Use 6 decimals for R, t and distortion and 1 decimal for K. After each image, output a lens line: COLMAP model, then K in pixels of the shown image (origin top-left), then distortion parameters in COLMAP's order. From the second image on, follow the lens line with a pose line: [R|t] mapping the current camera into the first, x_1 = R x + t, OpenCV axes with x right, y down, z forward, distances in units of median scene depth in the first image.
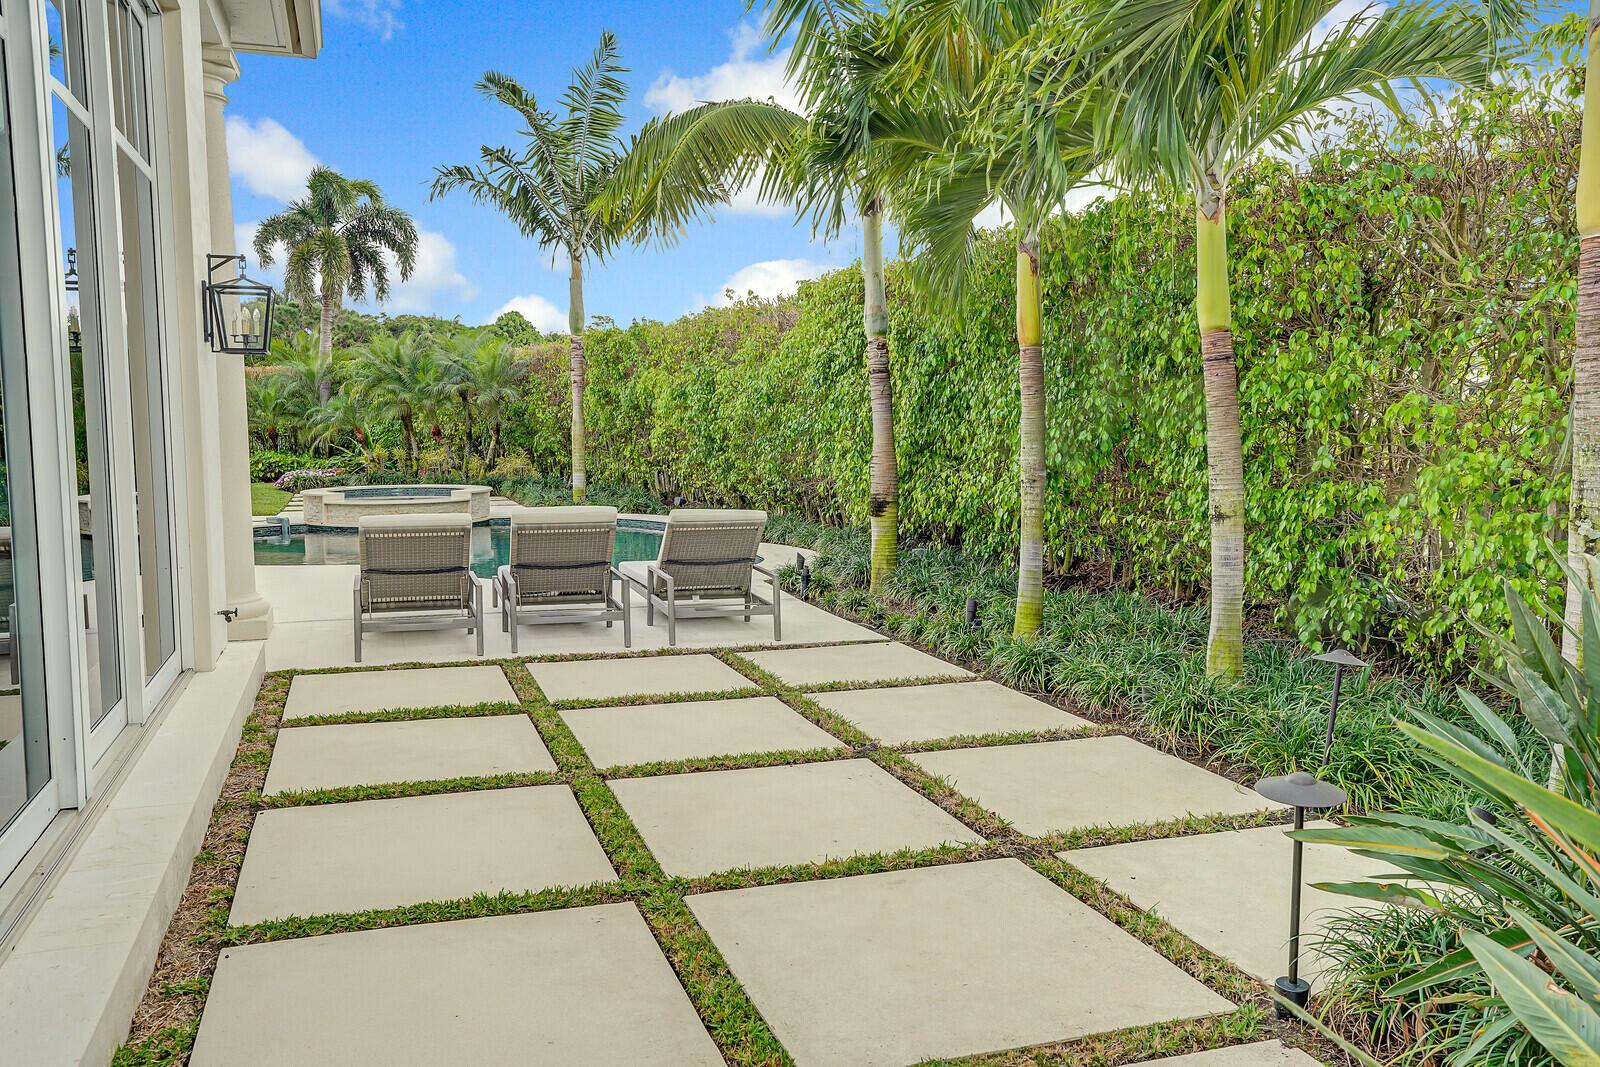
lens RADIAL K [[1285.4, 0, 800.9], [0, 1285.4, 535.7], [0, 0, 1]] dist [0.004715, 0.001605]
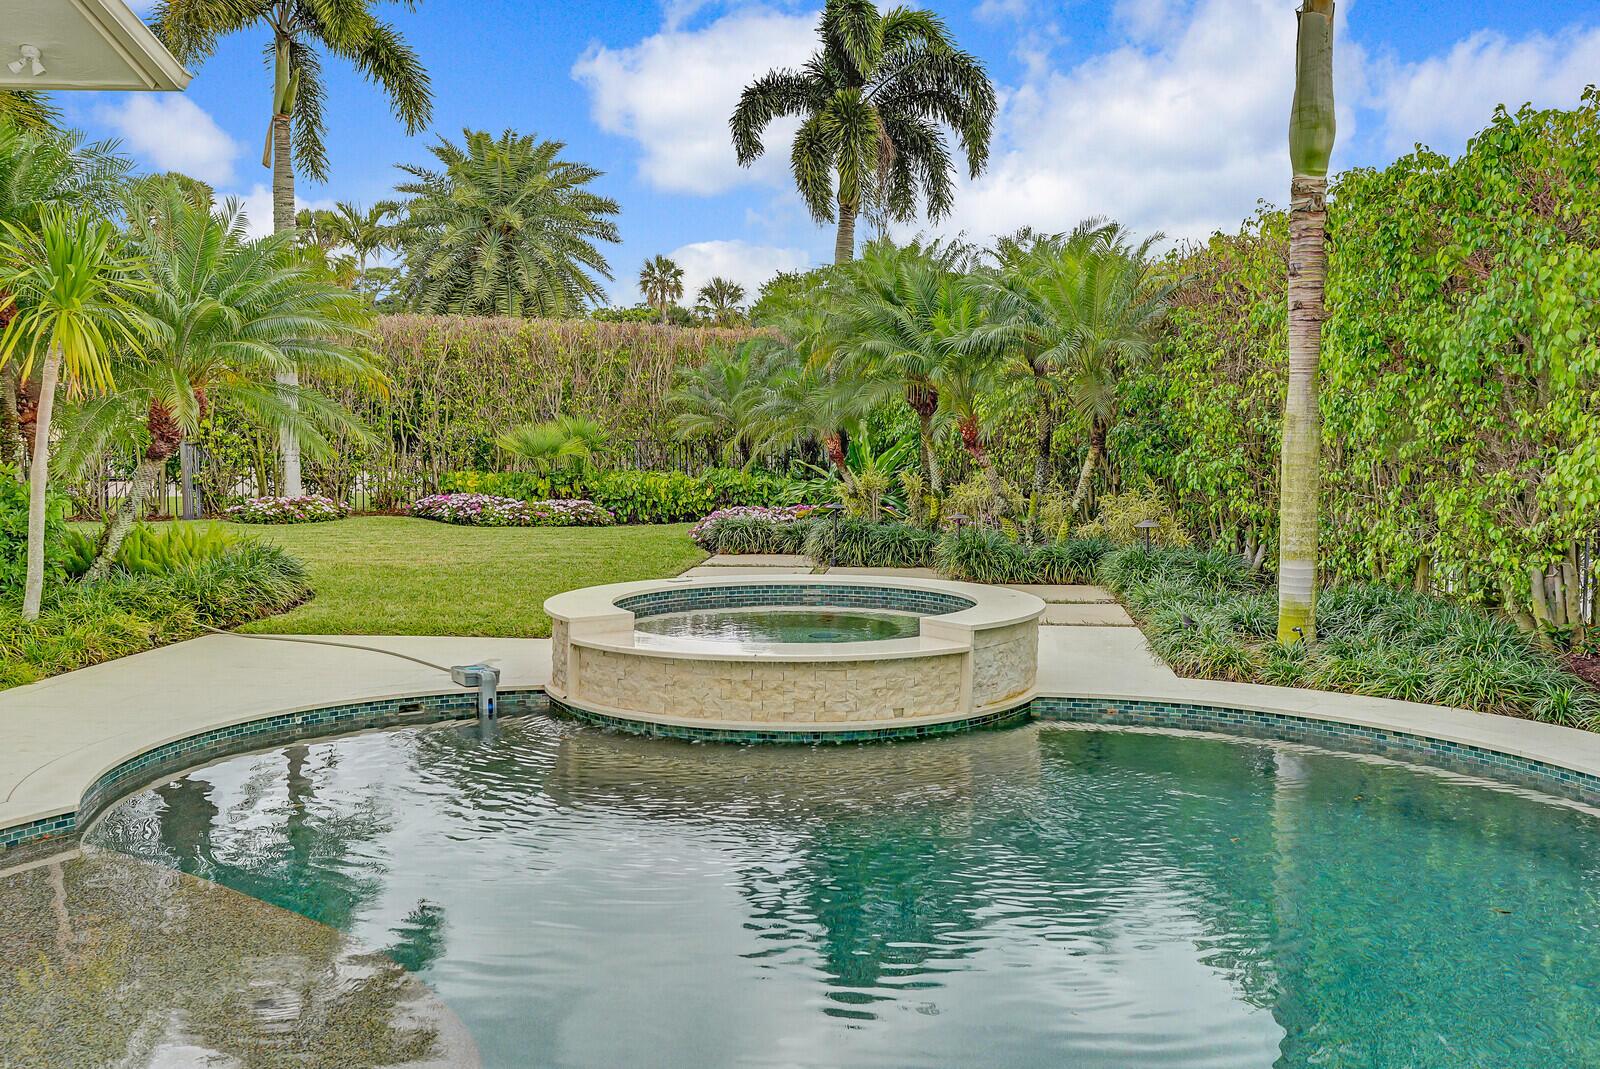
lens RADIAL K [[1613.0, 0, 800.1], [0, 1613.0, 535.9], [0, 0, 1]] dist [0.024999, 0.000000]
pose [[0.904951, 0.035312, -0.424047, -0.088878], [-0.042183, 0.999087, -0.006824, -0.038866], [0.423419, 0.024063, 0.905614, 0.440284]]
